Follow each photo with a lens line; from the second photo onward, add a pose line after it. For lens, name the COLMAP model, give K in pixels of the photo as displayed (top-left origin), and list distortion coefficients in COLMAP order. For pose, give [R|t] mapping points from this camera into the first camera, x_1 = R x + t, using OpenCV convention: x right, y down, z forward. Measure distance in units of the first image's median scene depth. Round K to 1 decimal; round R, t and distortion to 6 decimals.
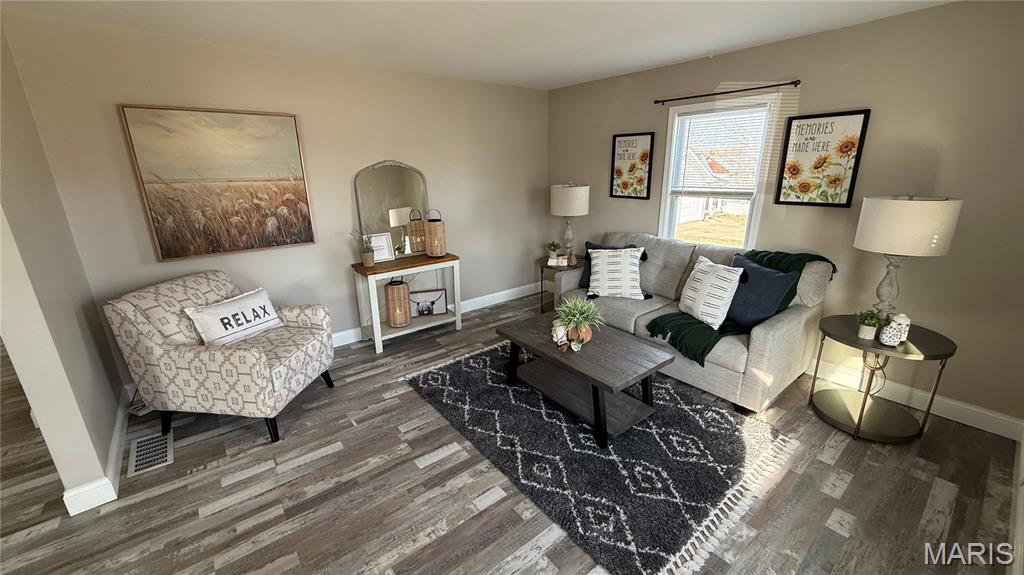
lens RADIAL K [[408.2, 0, 510.7], [0, 408.2, 289.3], [0, 0, 1]] dist [0.003025, -0.000052]
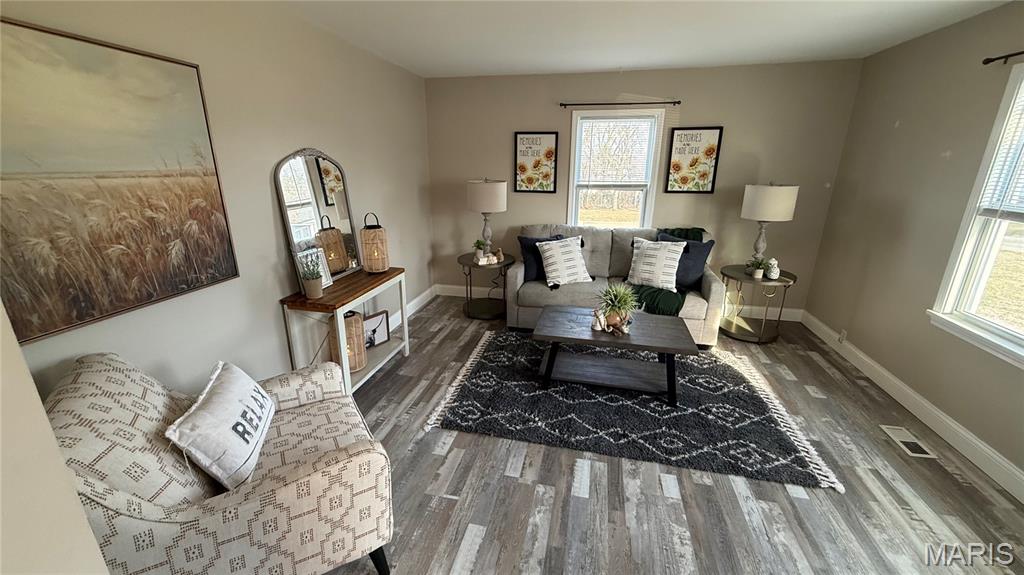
lens RADIAL K [[408.2, 0, 510.7], [0, 408.2, 289.3], [0, 0, 1]] dist [0.003025, -0.000052]
pose [[0.774590, -0.170961, 0.608920, -0.611149], [0.168153, 0.983790, 0.062307, -0.069128], [-0.609701, 0.054129, 0.790781, 0.280008]]
